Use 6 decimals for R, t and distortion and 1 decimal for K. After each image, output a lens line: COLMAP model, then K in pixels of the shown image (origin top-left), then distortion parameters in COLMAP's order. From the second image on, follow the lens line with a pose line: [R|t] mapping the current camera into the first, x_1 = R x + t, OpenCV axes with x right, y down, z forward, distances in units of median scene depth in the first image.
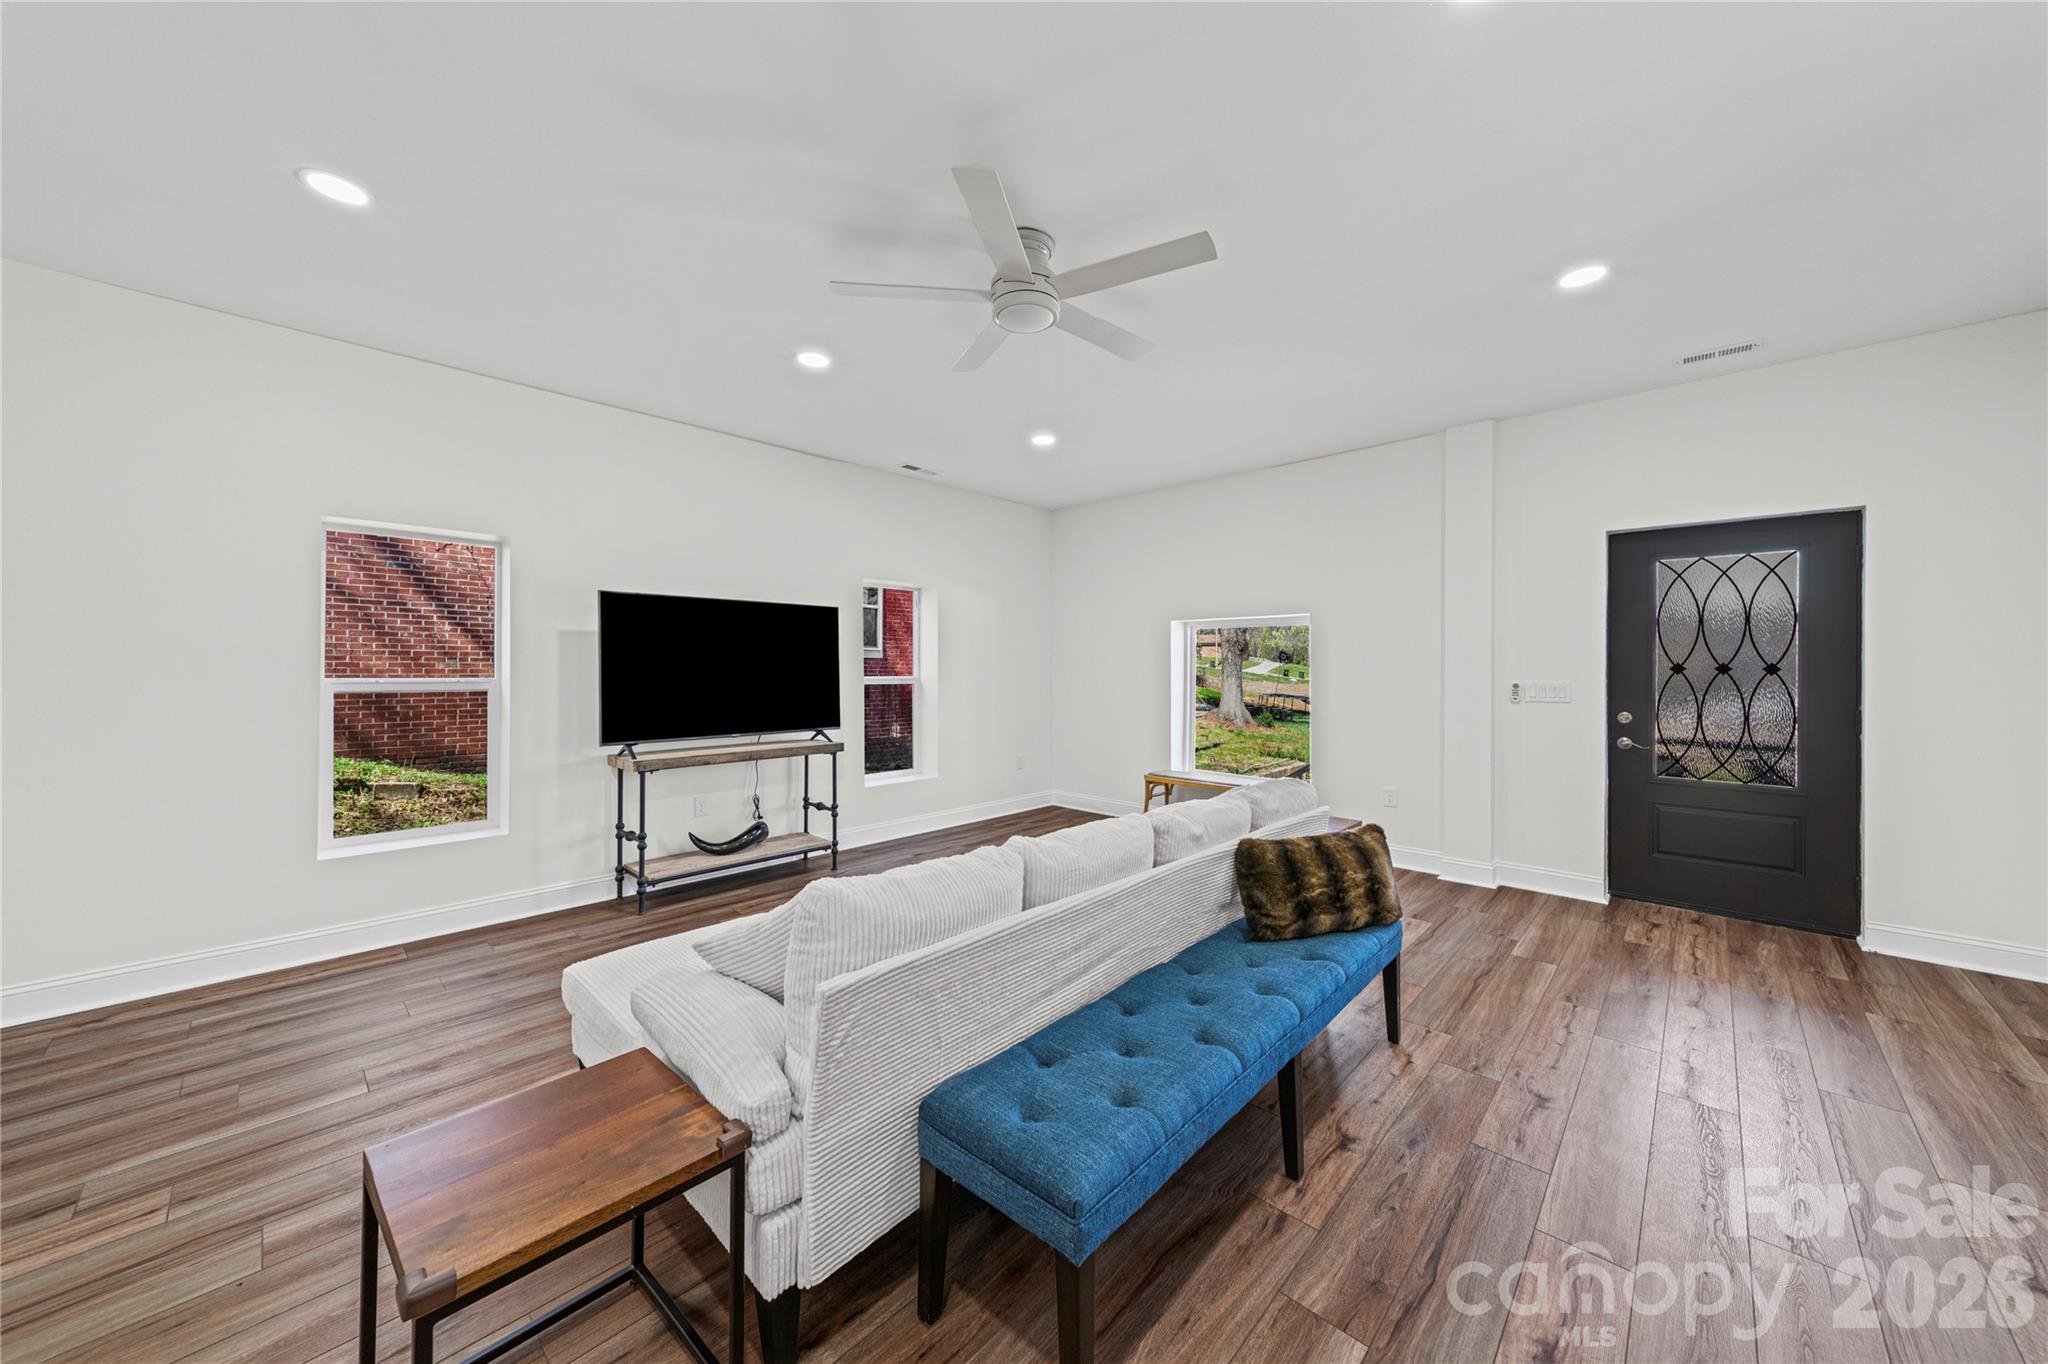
lens RADIAL K [[722.7, 0, 1020.4], [0, 722.7, 666.7], [0, 0, 1]] dist [0.003244, 0.000462]
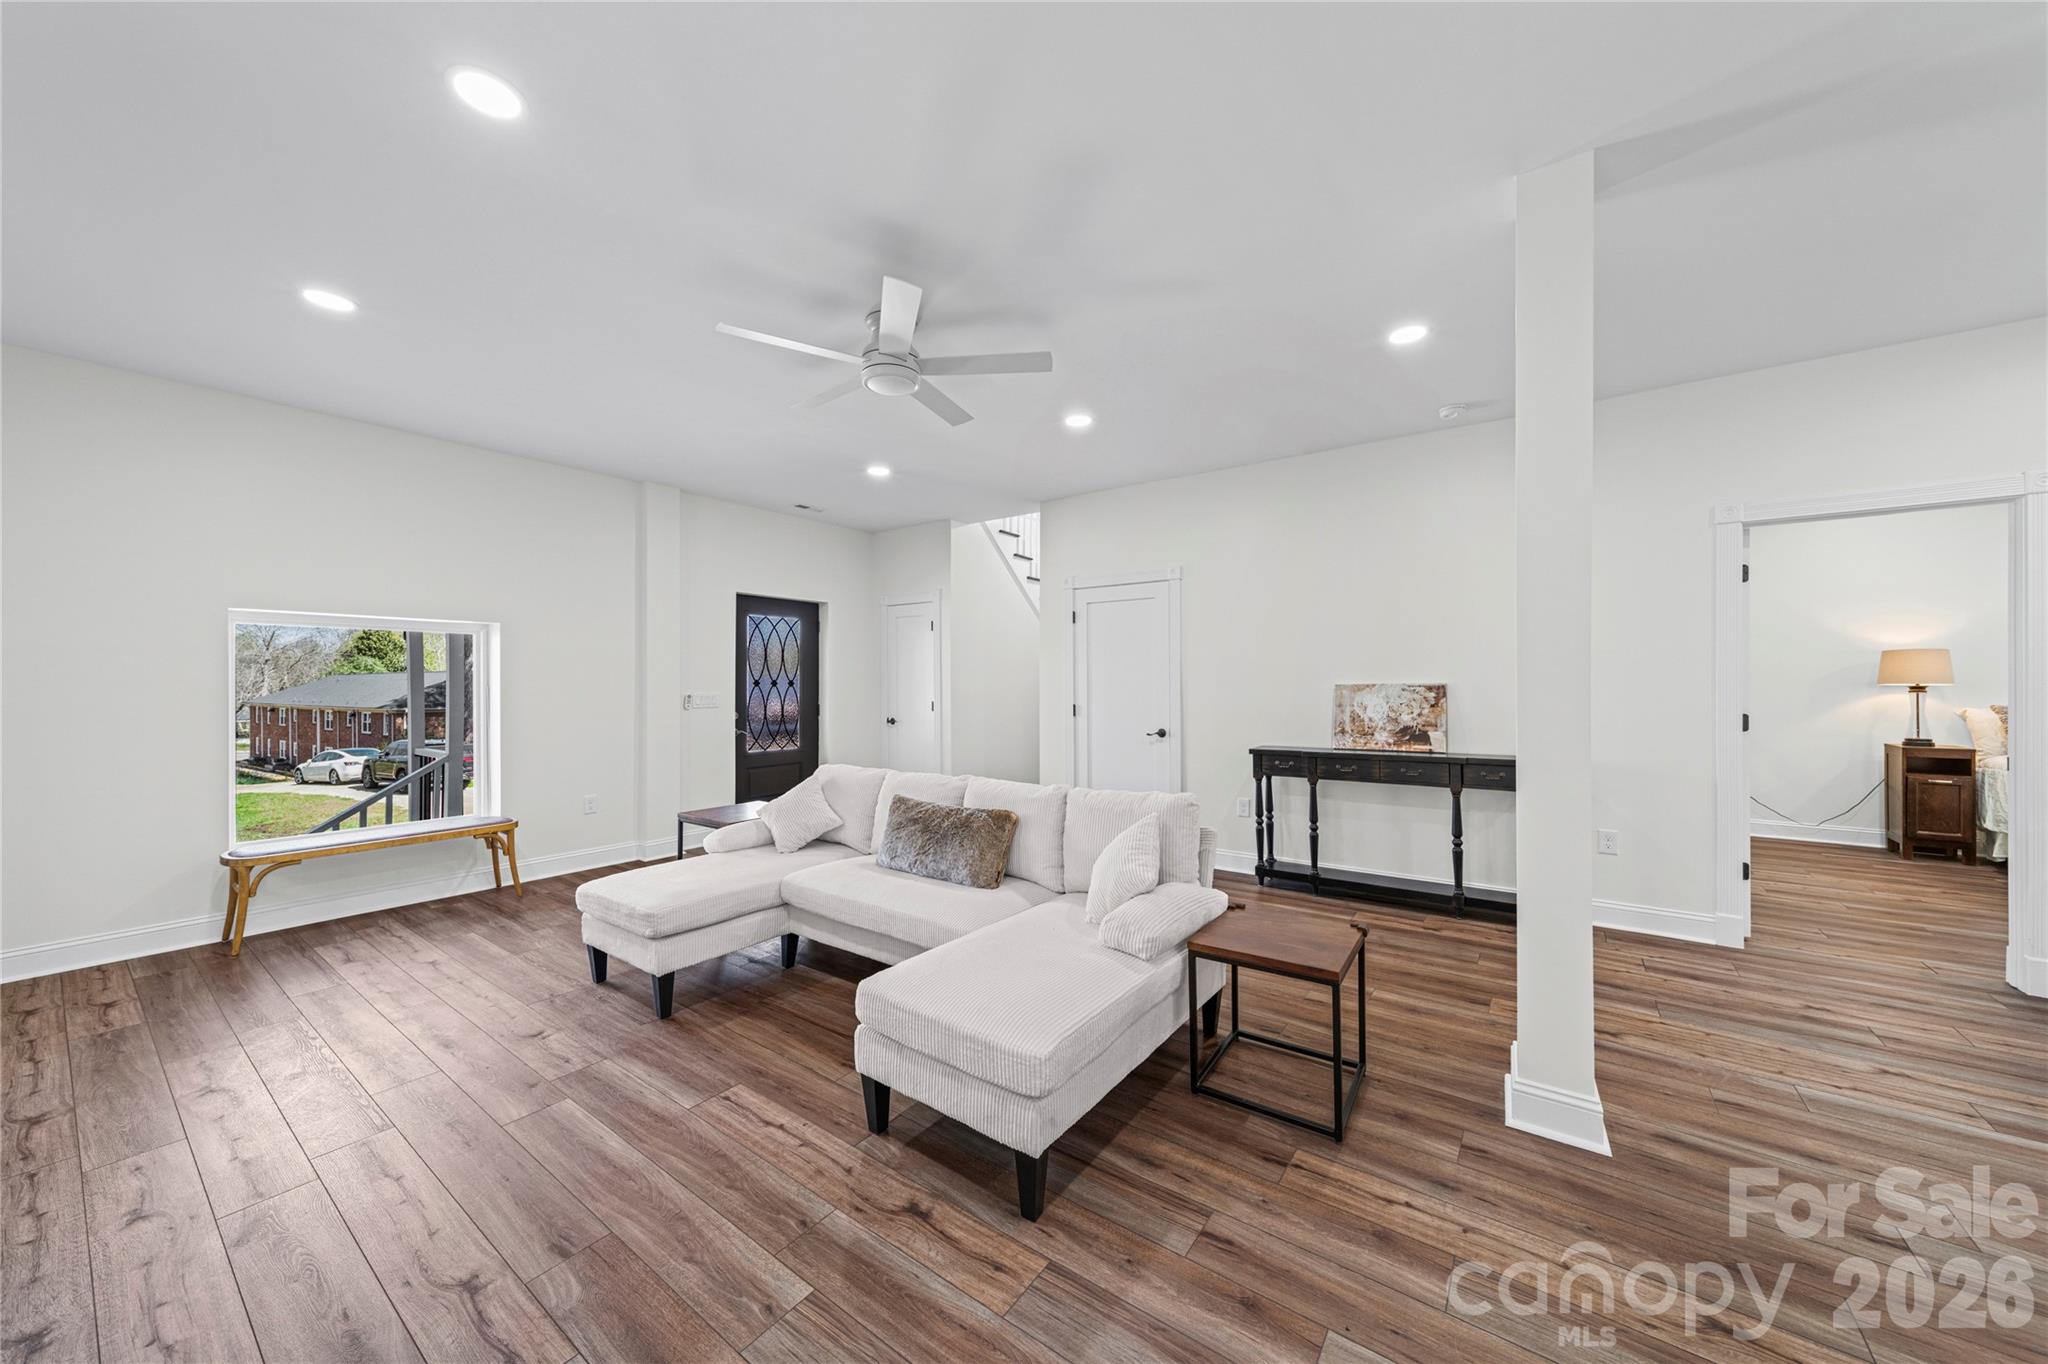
lens RADIAL K [[722.7, 0, 1028.6], [0, 722.7, 687.6], [0, 0, 1]] dist [0.003244, 0.000462]
pose [[-0.121454, -0.006471, 0.992576, -0.848538], [-0.000898, 0.999979, 0.006409, 0.001968], [-0.992597, -0.000113, -0.121457, 0.657403]]
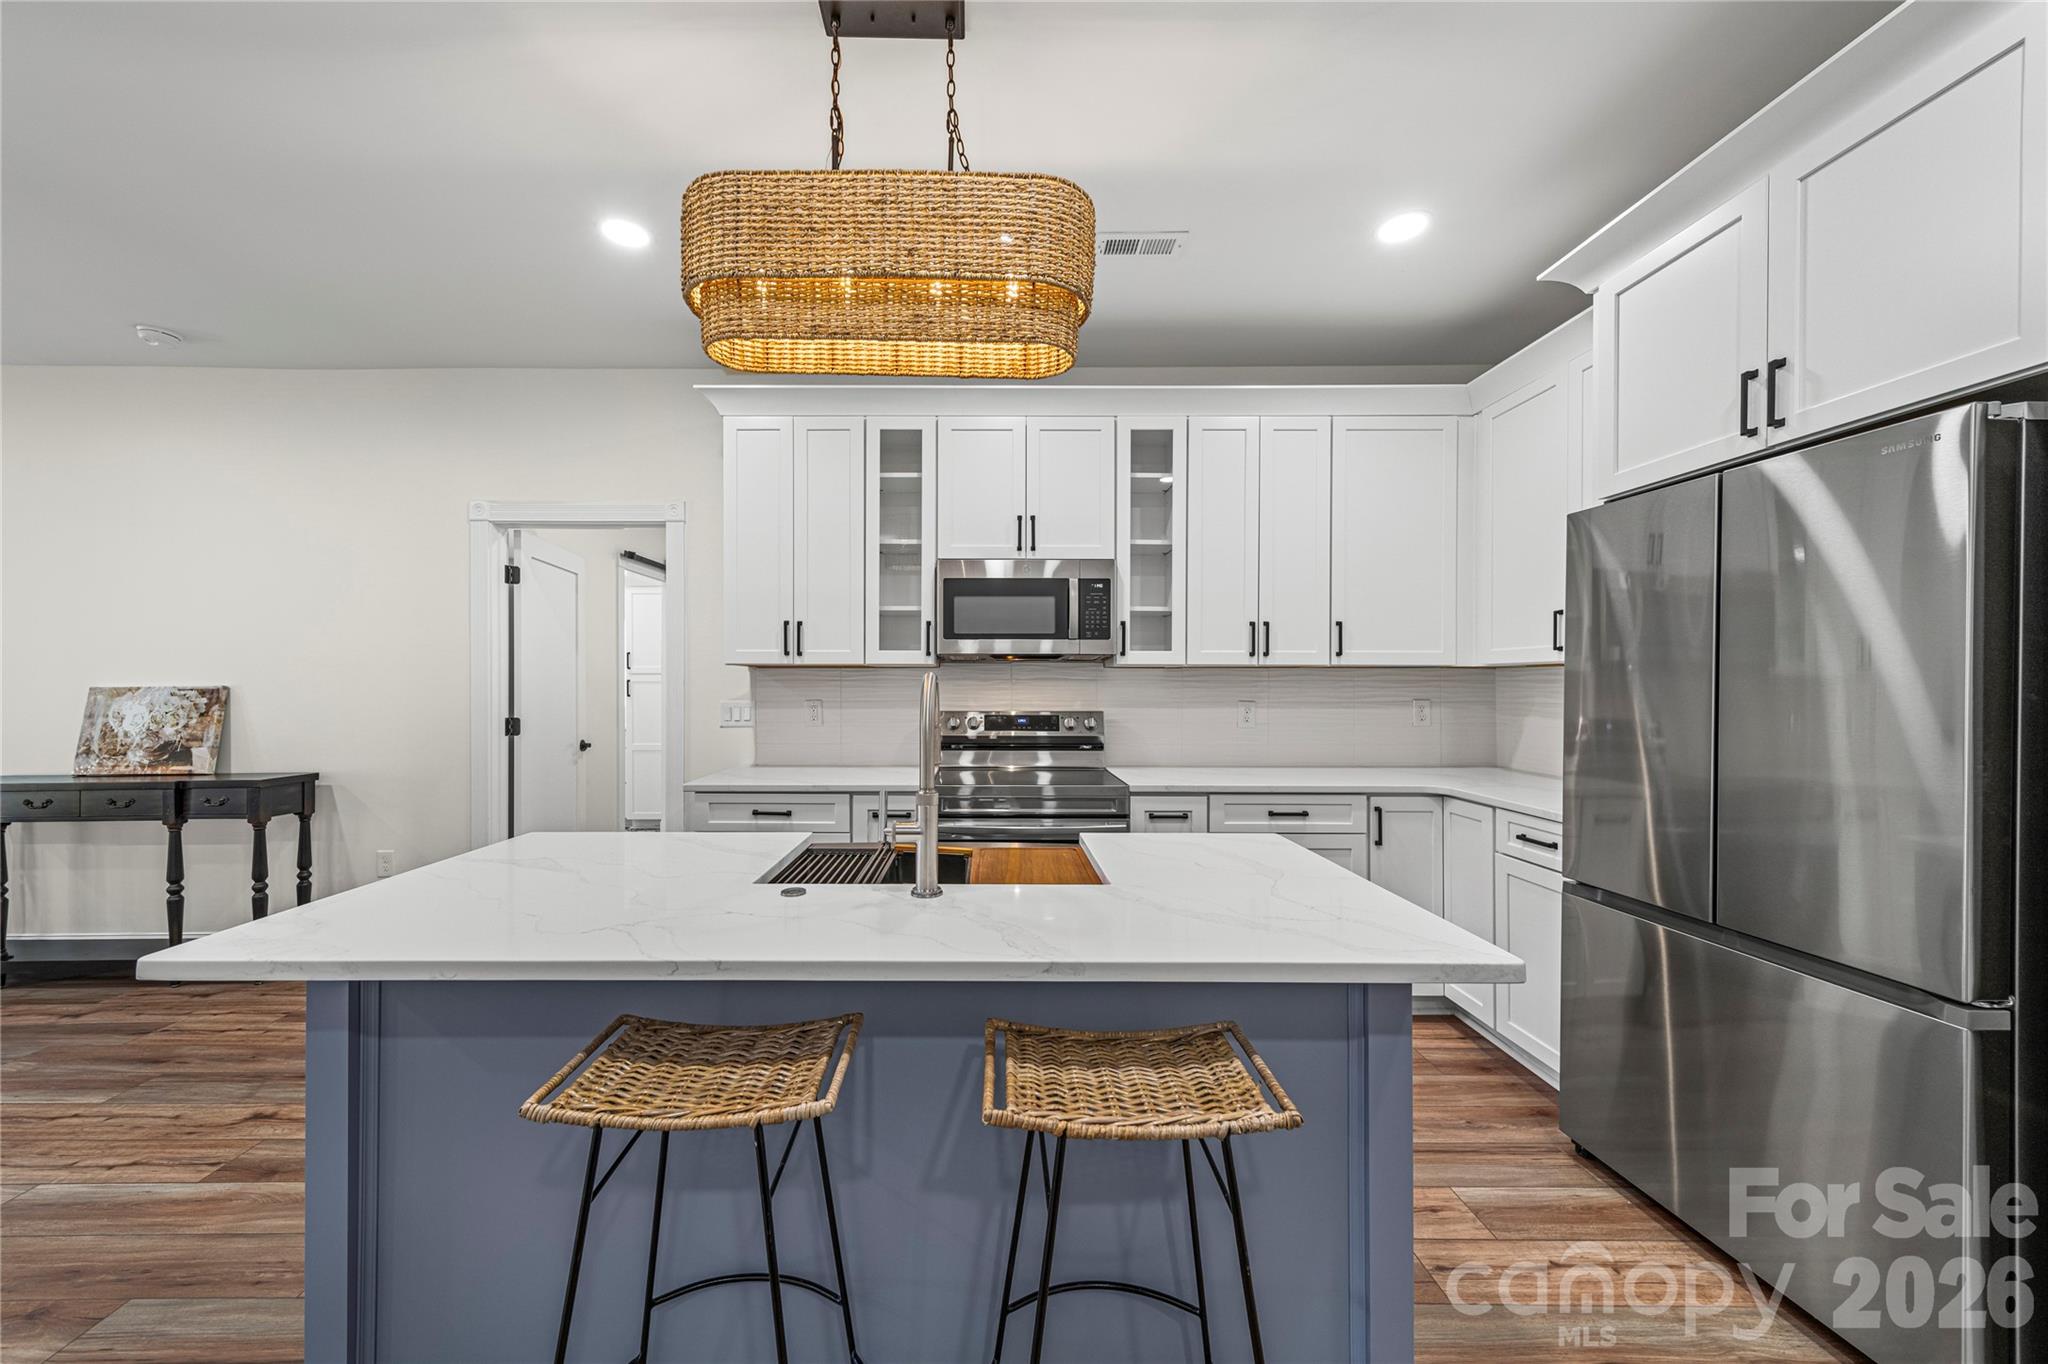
lens RADIAL K [[722.7, 0, 997.3], [0, 722.7, 684.0], [0, 0, 1]] dist [0.003244, 0.000462]
pose [[-0.689347, -0.001360, 0.724430, -1.150231], [-0.002275, 0.999997, -0.000287, -0.003131], [-0.724428, -0.001846, -0.689348, -0.249866]]
